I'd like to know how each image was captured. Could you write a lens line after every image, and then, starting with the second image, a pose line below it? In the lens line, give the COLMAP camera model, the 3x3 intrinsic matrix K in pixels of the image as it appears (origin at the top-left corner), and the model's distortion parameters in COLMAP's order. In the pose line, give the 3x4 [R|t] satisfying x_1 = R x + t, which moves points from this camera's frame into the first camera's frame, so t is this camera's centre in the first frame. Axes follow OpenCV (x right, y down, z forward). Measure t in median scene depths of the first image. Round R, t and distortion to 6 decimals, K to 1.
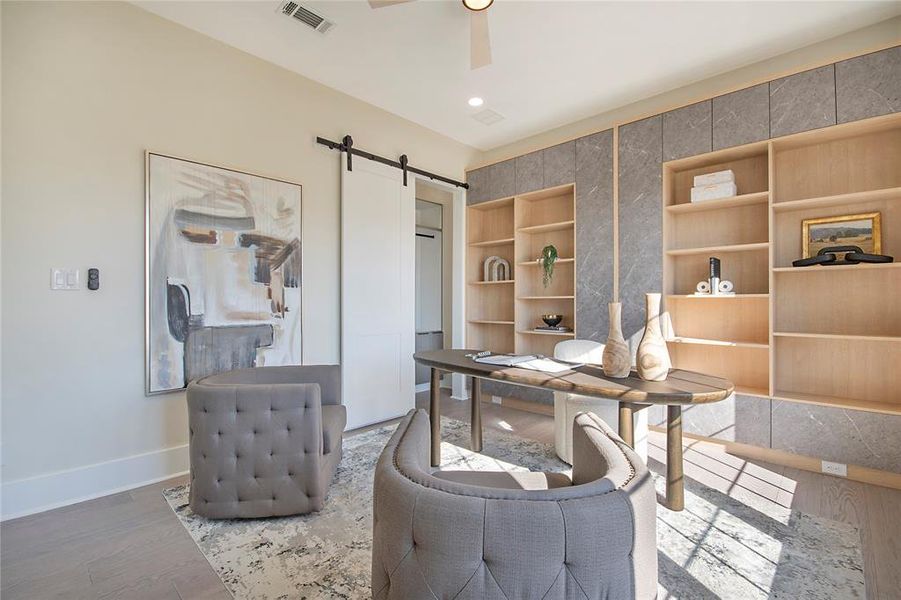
lens RADIAL K [[404.5, 0, 448.1], [0, 404.5, 299.9], [0, 0, 1]] dist [0.009274, -0.001383]
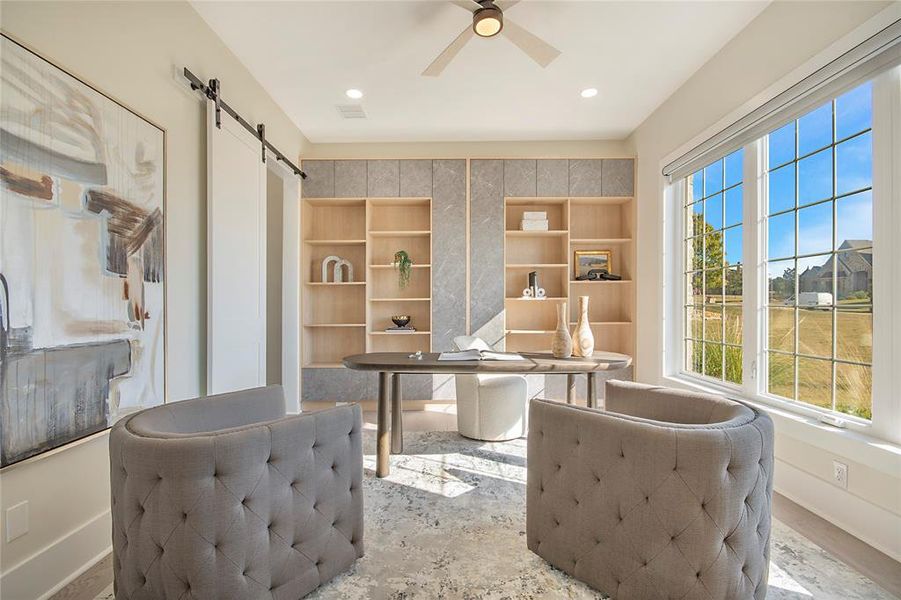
lens RADIAL K [[404.5, 0, 449.8], [0, 404.5, 302.9], [0, 0, 1]] dist [0.009274, -0.001383]
pose [[0.714678, -0.001370, 0.699452, -0.523134], [0.002341, 0.999997, -0.000433, 0.004549], [-0.699449, 0.001947, 0.714680, 0.193604]]
